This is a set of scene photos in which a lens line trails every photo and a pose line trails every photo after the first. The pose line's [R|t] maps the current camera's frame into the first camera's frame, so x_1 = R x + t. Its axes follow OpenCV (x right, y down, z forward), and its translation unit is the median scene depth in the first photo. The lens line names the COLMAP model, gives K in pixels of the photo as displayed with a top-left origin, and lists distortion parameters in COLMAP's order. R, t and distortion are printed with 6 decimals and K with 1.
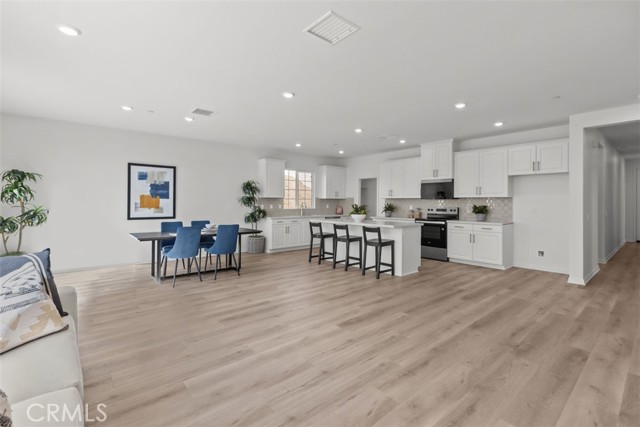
lens RADIAL K [[293.3, 0, 316.4], [0, 293.3, 209.4], [0, 0, 1]] dist [0.015526, 0.000710]
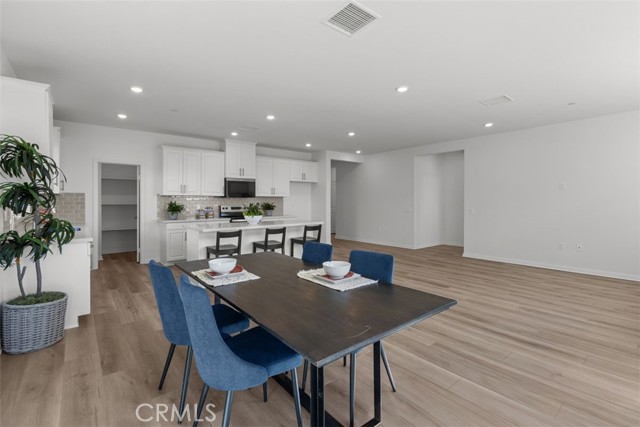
lens RADIAL K [[293.3, 0, 319.2], [0, 293.3, 207.0], [0, 0, 1]] dist [0.015526, 0.000710]
pose [[0.018336, -0.024009, 0.999544, -0.672720], [0.023282, 0.999451, 0.023580, -0.022194], [-0.999561, 0.022839, 0.018885, 0.789673]]
